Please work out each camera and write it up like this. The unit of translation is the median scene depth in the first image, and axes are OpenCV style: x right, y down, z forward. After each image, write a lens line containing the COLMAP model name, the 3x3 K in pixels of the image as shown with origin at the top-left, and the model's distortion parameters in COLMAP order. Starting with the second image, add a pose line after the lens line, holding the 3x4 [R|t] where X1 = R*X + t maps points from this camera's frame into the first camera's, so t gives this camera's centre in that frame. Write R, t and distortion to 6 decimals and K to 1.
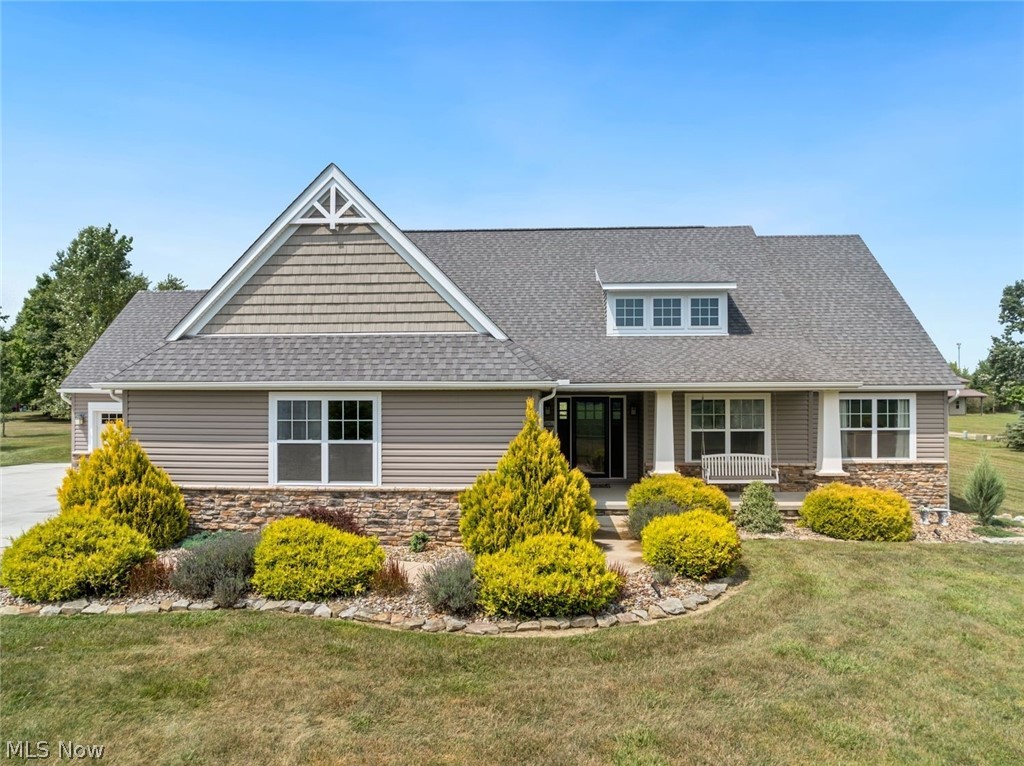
lens RADIAL K [[738.3, 0, 509.8], [0, 738.3, 385.2], [0, 0, 1]] dist [-0.004462, -0.000646]
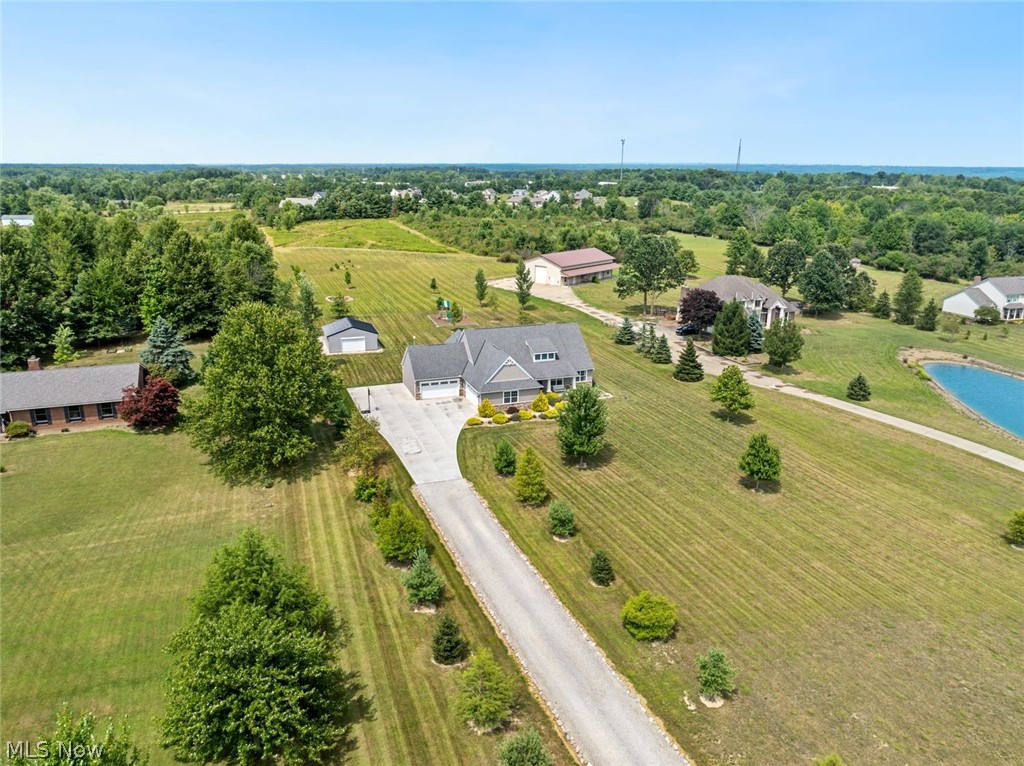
lens RADIAL K [[738.3, 0, 511.9], [0, 738.3, 382.5], [0, 0, 1]] dist [-0.004462, -0.000646]
pose [[0.913993, -0.112189, 0.389910, -2.846729], [-0.006482, 0.956850, 0.290508, -2.005095], [-0.405677, -0.268050, 0.873828, -4.851060]]
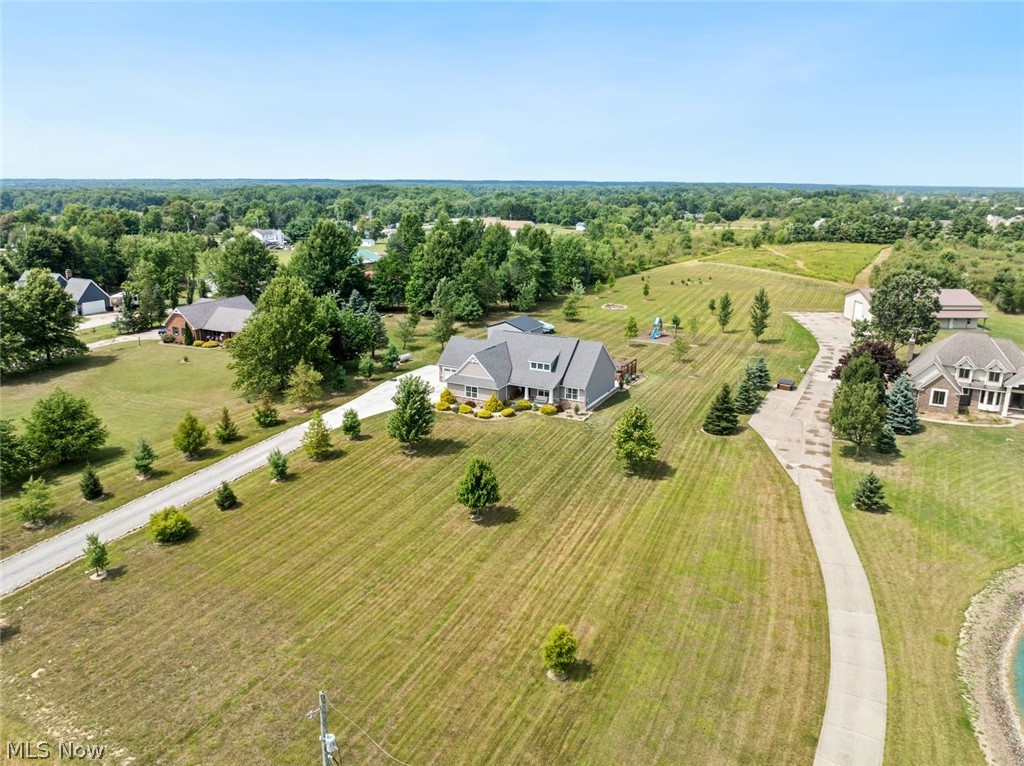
lens RADIAL K [[738.3, 0, 511.9], [0, 738.3, 382.9], [0, 0, 1]] dist [-0.004462, -0.000646]
pose [[0.918948, 0.109735, -0.378804, 2.869873], [-0.003792, 0.962923, 0.269749, -1.980586], [0.394360, -0.246449, 0.885293, -5.282538]]
